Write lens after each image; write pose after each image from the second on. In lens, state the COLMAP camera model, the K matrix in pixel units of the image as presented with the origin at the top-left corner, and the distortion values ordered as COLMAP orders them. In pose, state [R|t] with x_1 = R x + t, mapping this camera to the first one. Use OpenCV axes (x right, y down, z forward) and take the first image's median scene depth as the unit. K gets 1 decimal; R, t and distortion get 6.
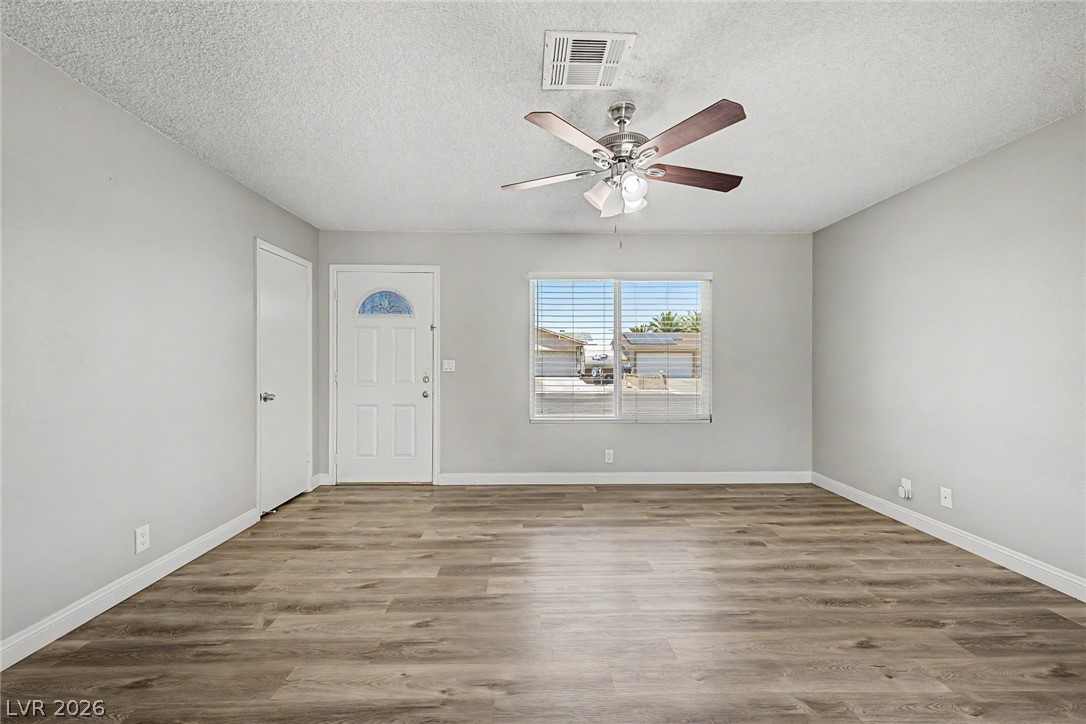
lens RADIAL K [[455.1, 0, 541.0], [0, 455.1, 362.4], [0, 0, 1]] dist [0.009206, -0.000426]
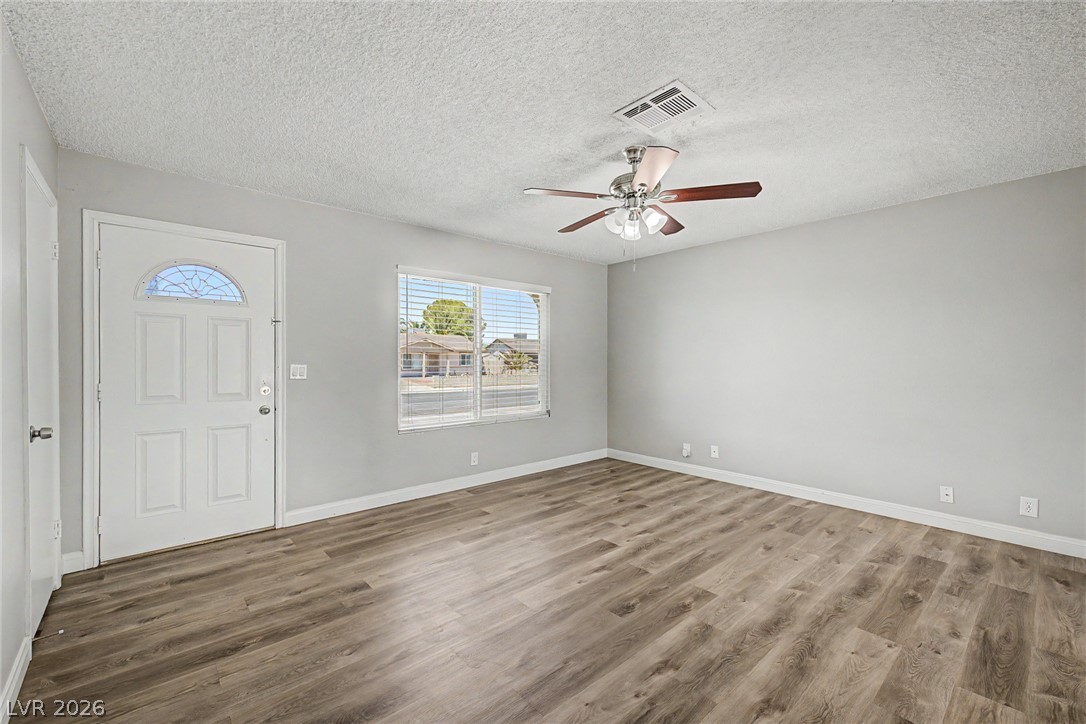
lens RADIAL K [[455.1, 0, 541.0], [0, 455.1, 362.4], [0, 0, 1]] dist [0.009206, -0.000426]
pose [[0.765485, -0.003359, 0.643445, -0.513353], [0.001504, 0.999993, 0.003431, -0.013250], [-0.643452, -0.001659, 0.765485, 0.178609]]
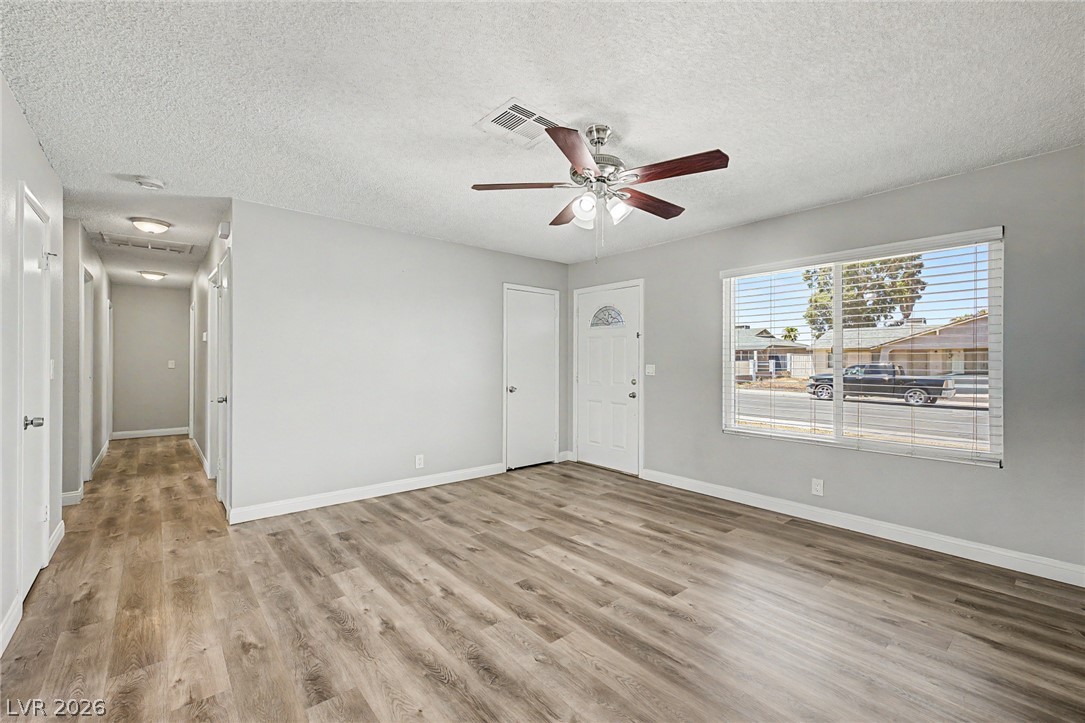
lens RADIAL K [[454.7, 0, 540.5], [0, 454.7, 361.9], [0, 0, 1]] dist [0.009206, -0.000426]
pose [[0.628810, 0.001201, -0.777558, 0.621627], [-0.004155, 0.999990, -0.001815, -0.011468], [0.777548, 0.004372, 0.628808, 0.161242]]
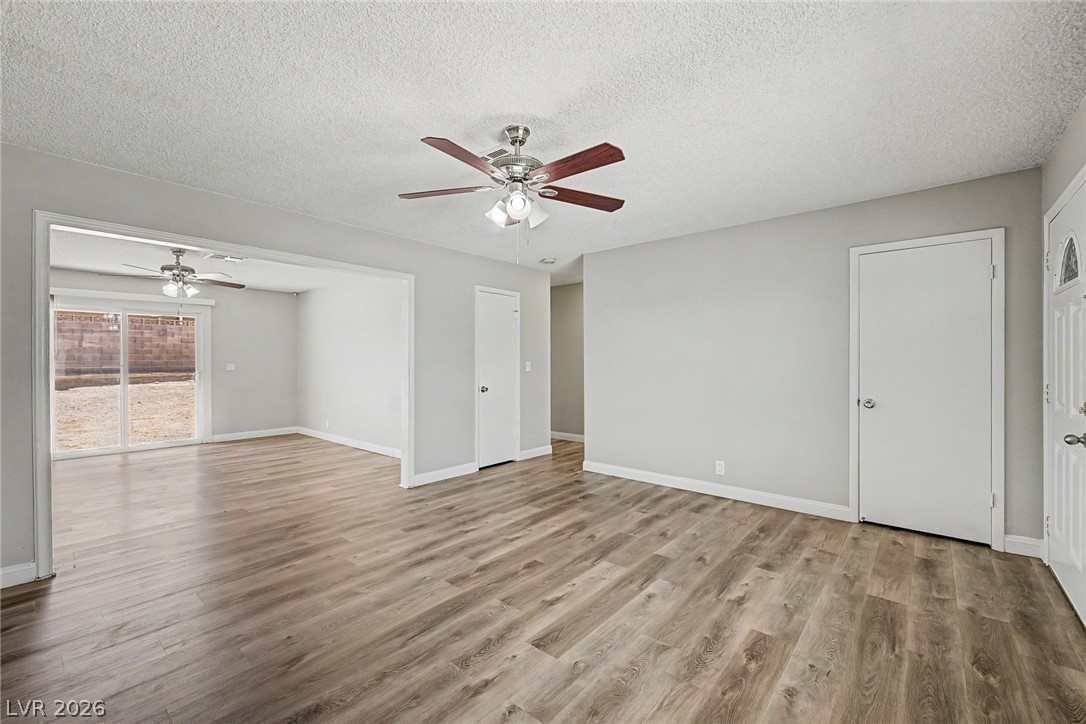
lens RADIAL K [[455.1, 0, 541.0], [0, 455.1, 362.4], [0, 0, 1]] dist [0.009206, -0.000426]
pose [[-0.667360, 0.000679, -0.744735, 0.630119], [-0.001310, 0.999997, 0.002085, -0.013893], [0.744734, 0.002368, -0.667357, 1.188035]]
